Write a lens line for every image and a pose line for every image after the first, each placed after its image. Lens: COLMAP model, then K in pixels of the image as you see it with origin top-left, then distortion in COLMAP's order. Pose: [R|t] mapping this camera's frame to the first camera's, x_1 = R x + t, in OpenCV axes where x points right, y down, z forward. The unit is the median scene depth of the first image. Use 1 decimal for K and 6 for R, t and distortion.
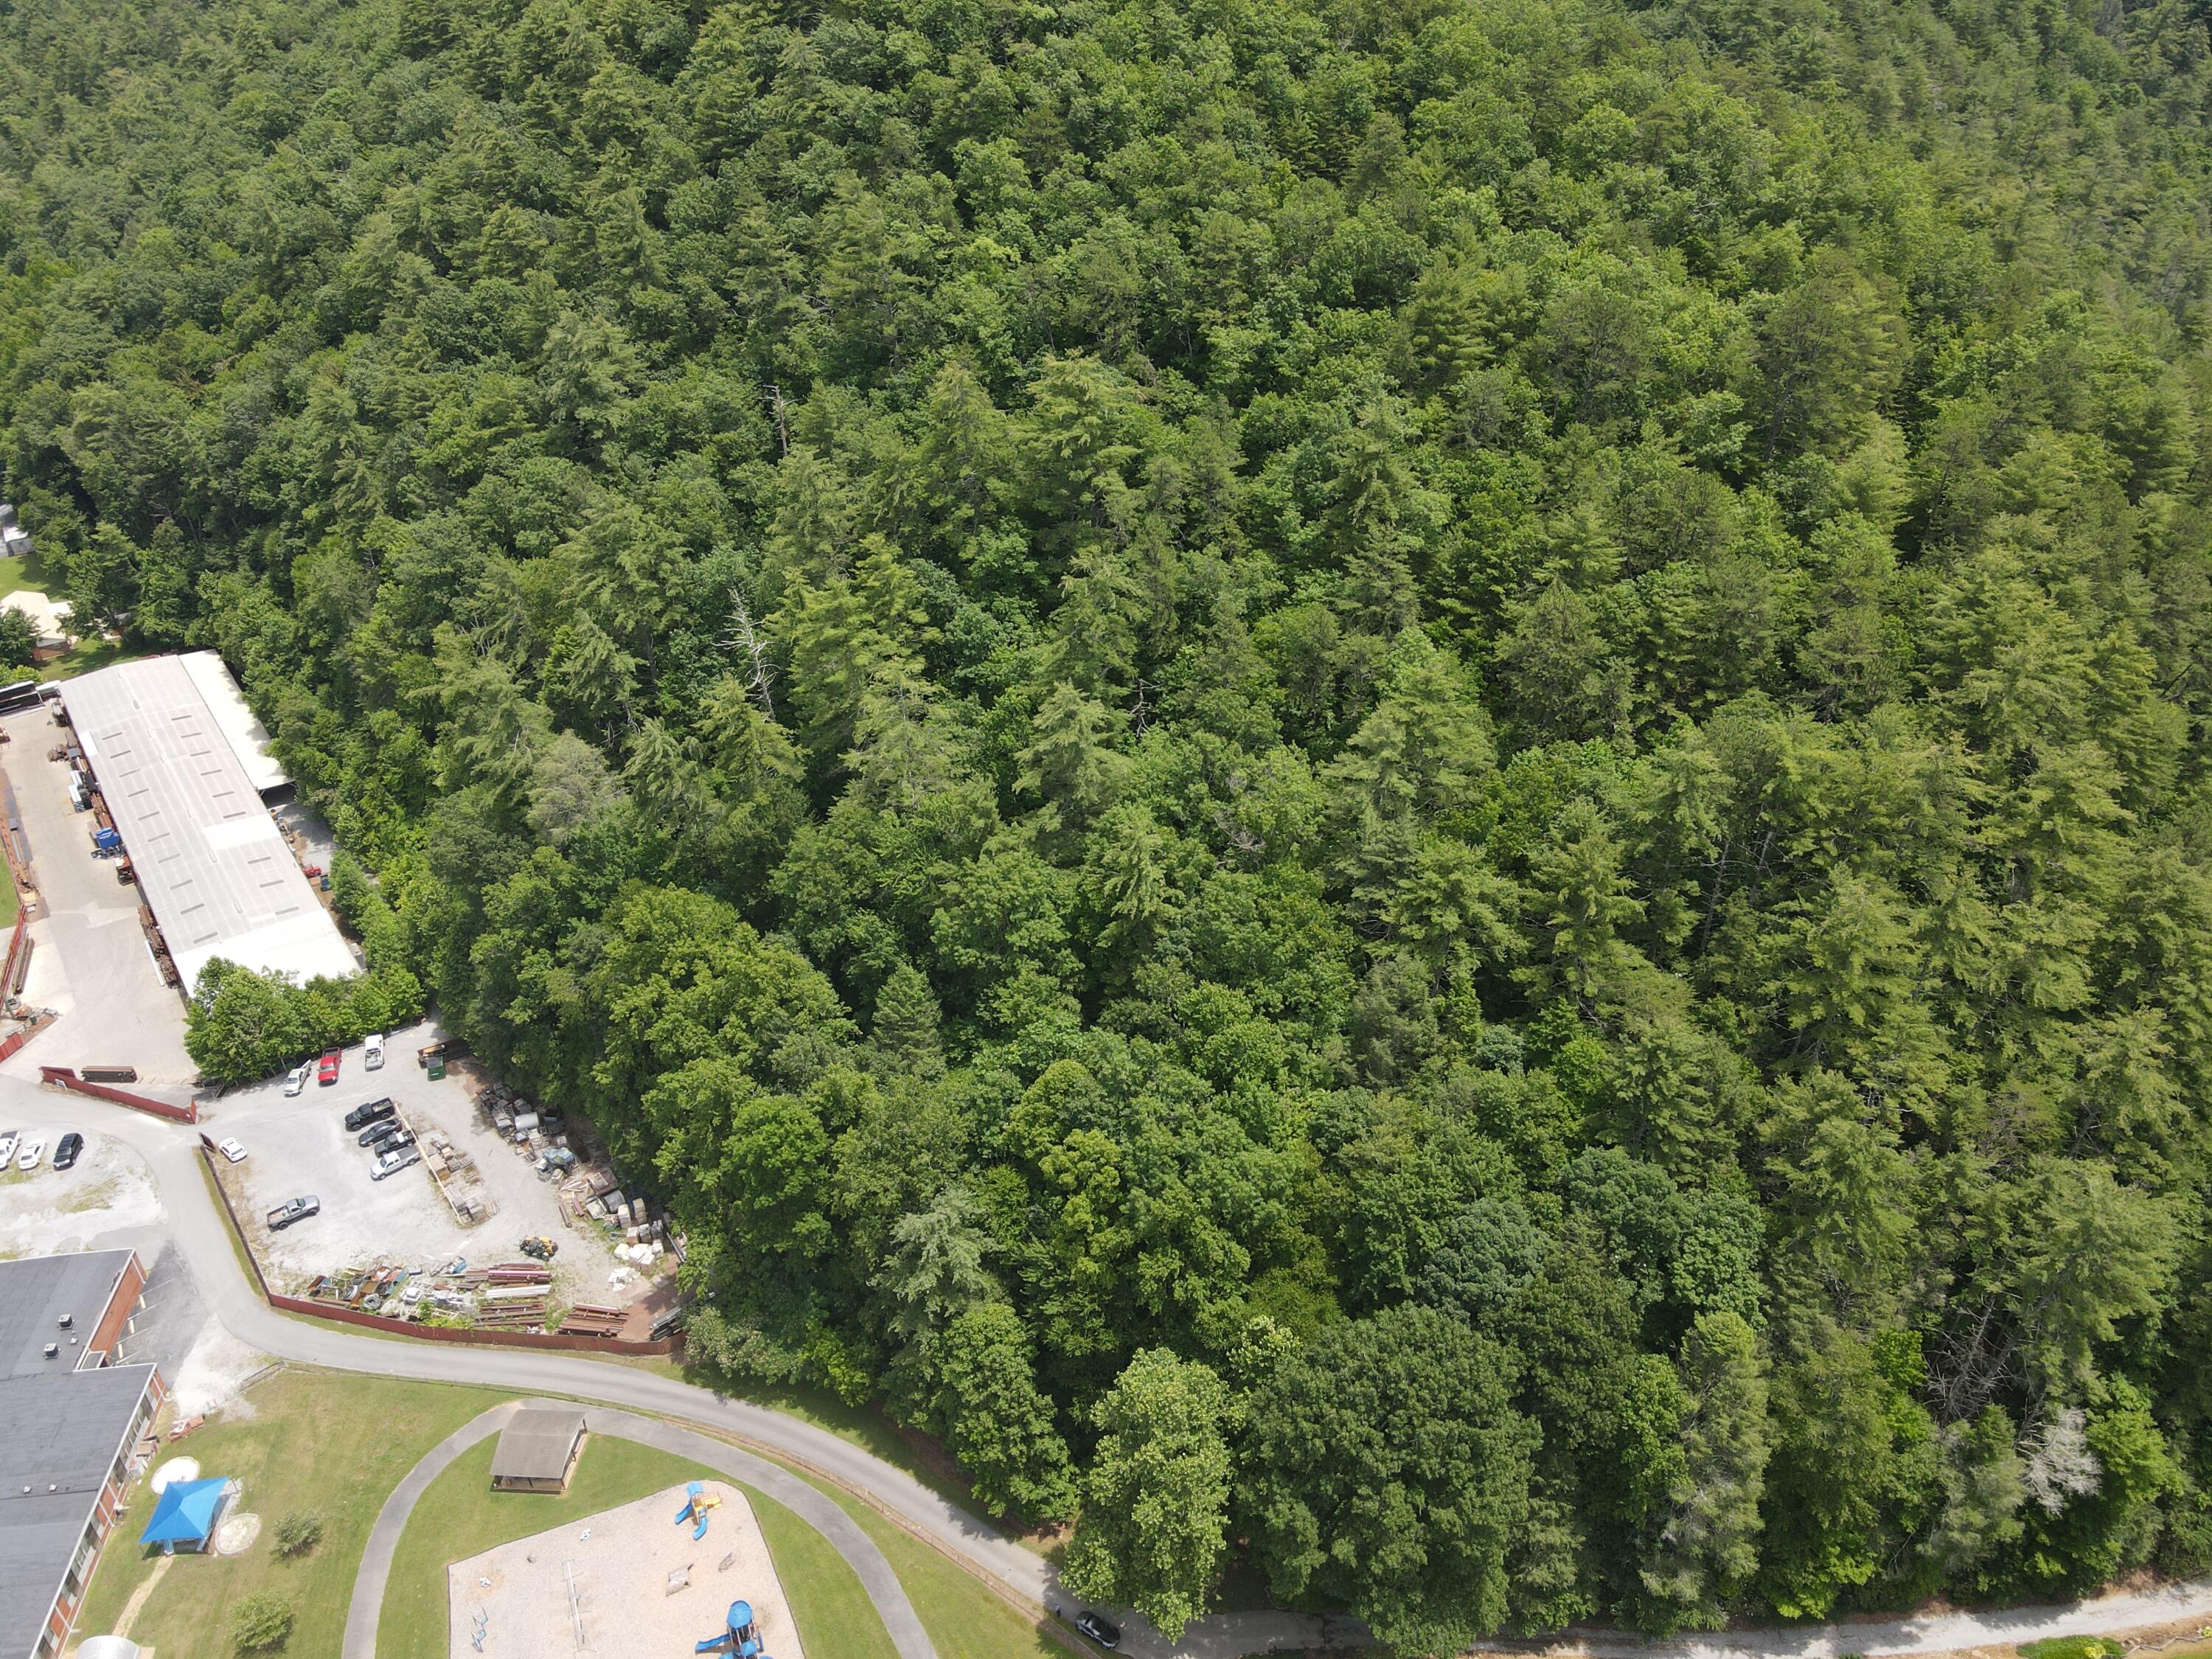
lens RADIAL K [[1636.4, 0, 1106.0], [0, 1636.4, 829.5], [0, 0, 1]] dist [-0.011965, 0.047087]
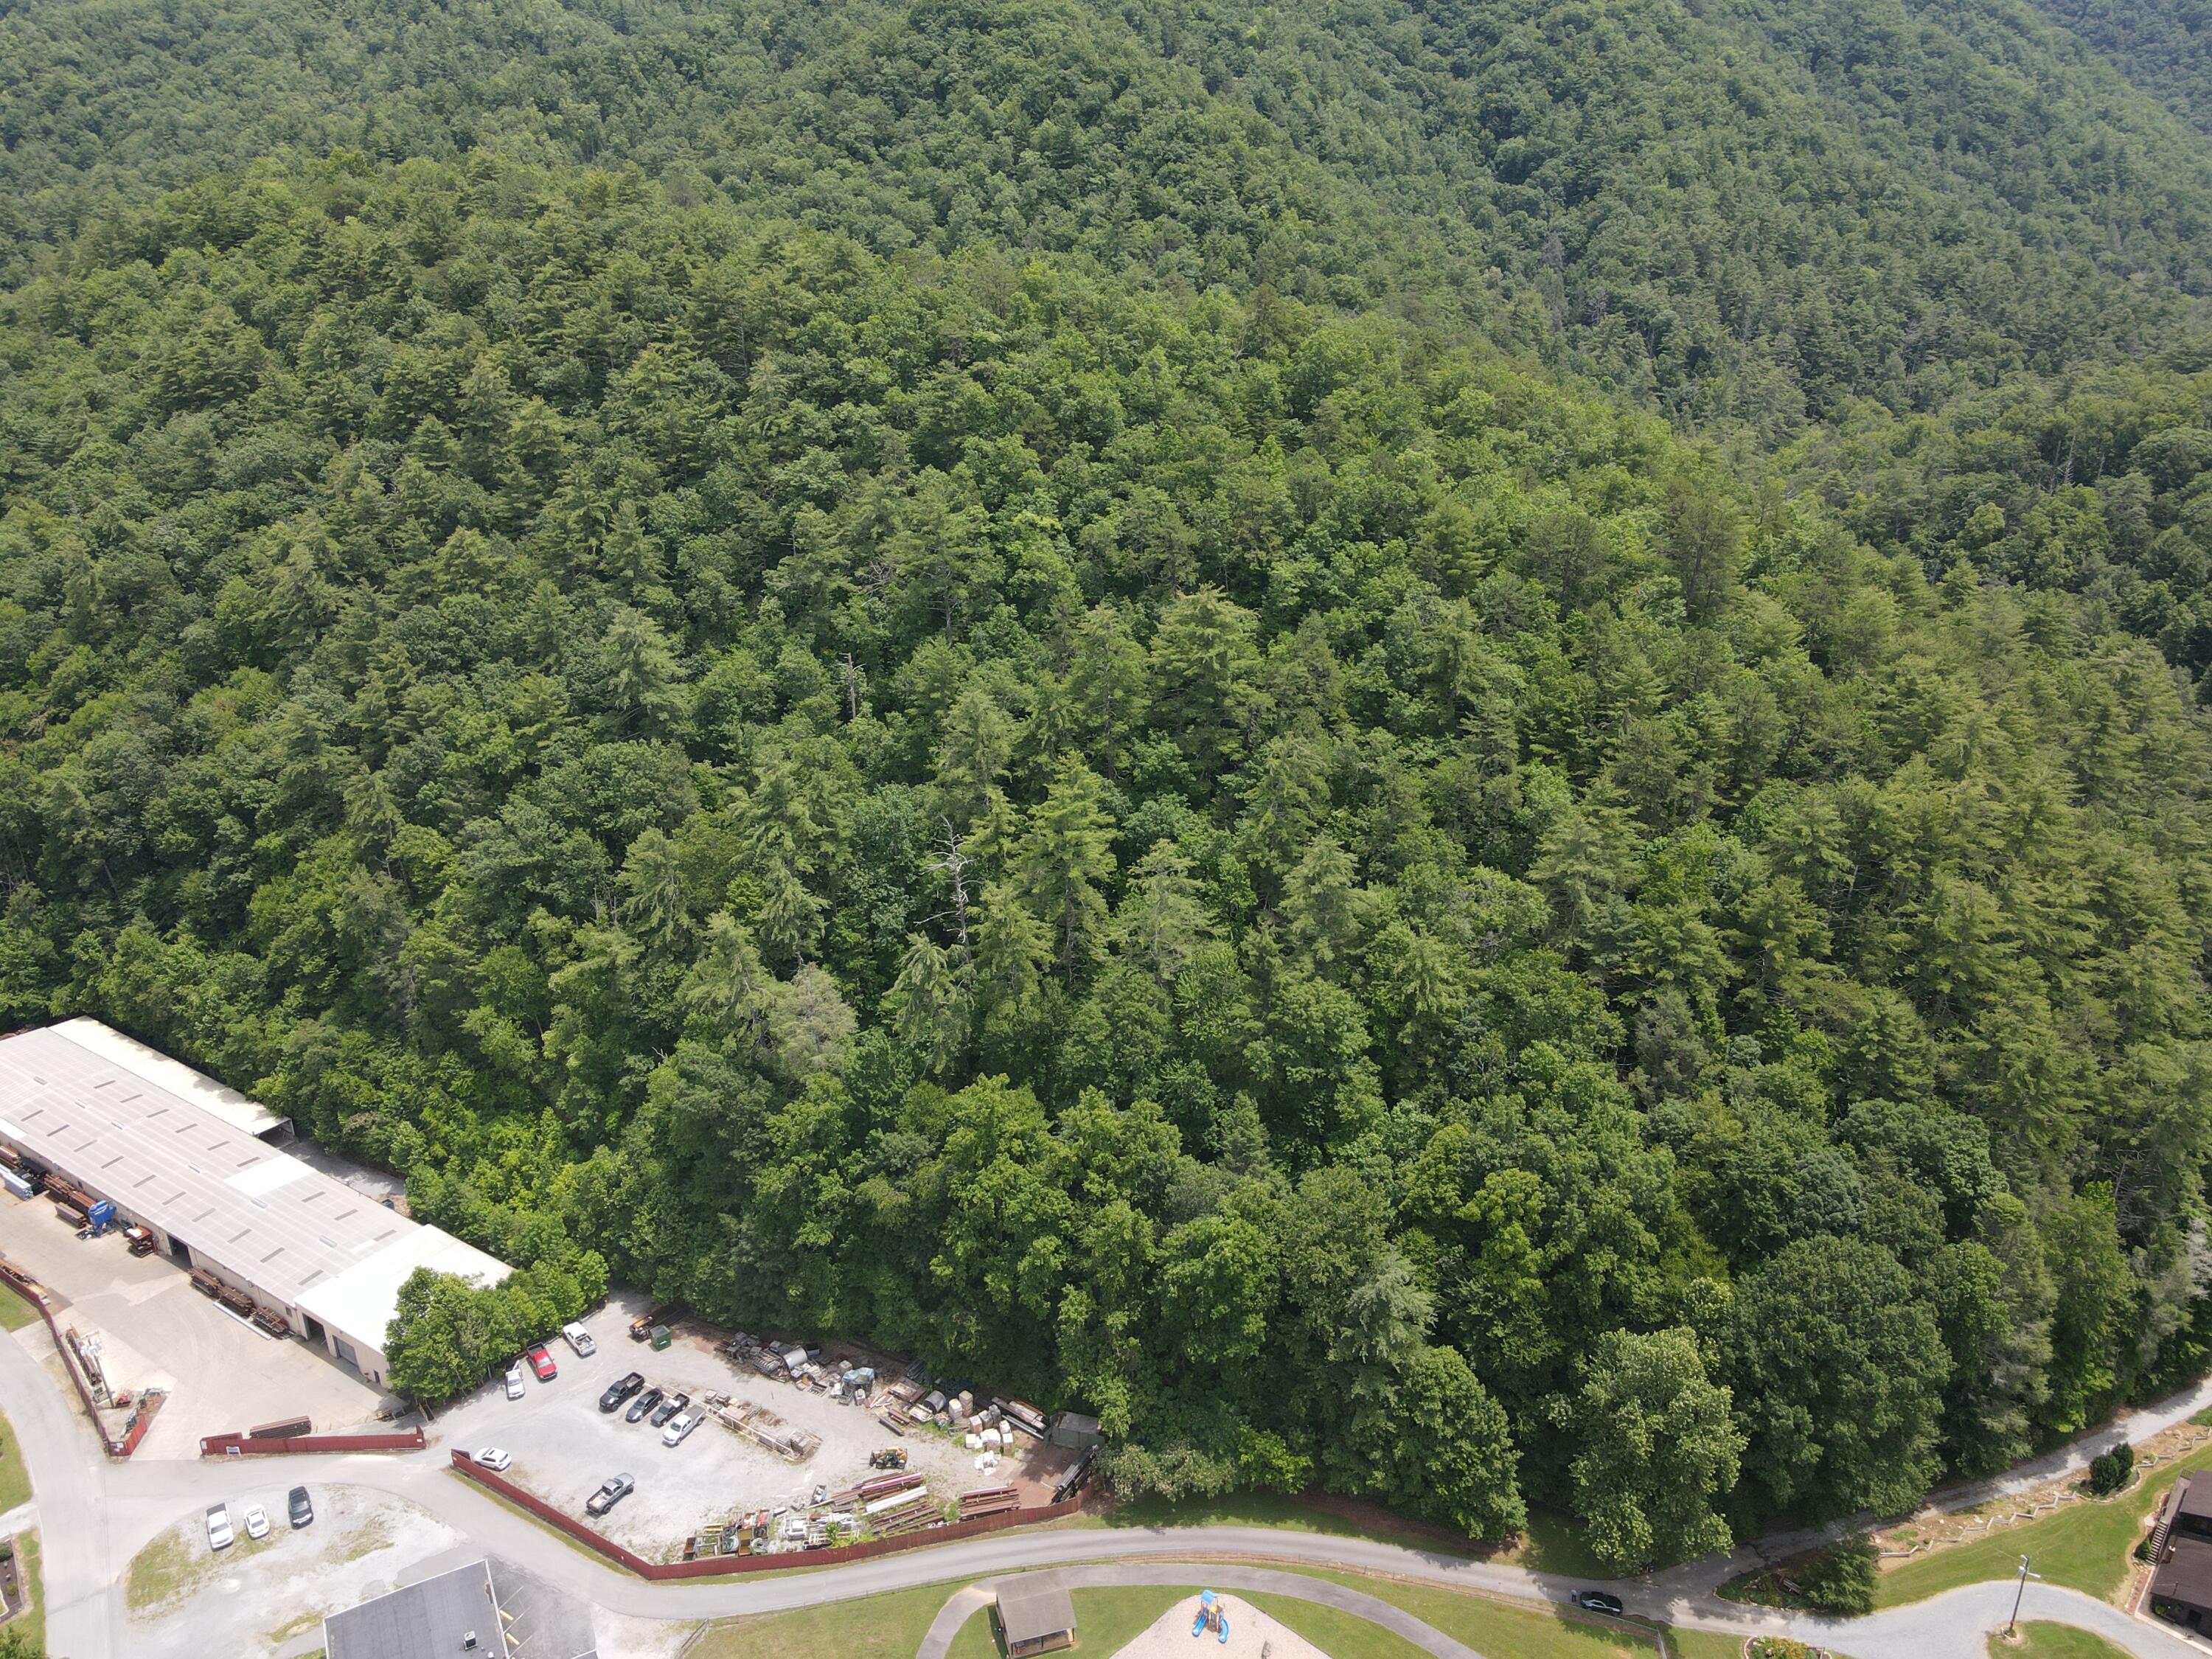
lens RADIAL K [[1636.4, 0, 1106.0], [0, 1636.4, 829.5], [0, 0, 1]] dist [-0.011965, 0.047087]
pose [[0.938480, -0.124790, 0.321999, -0.485093], [0.181547, 0.971464, -0.152638, 0.052857], [-0.293763, 0.201705, 0.934355, -0.071518]]
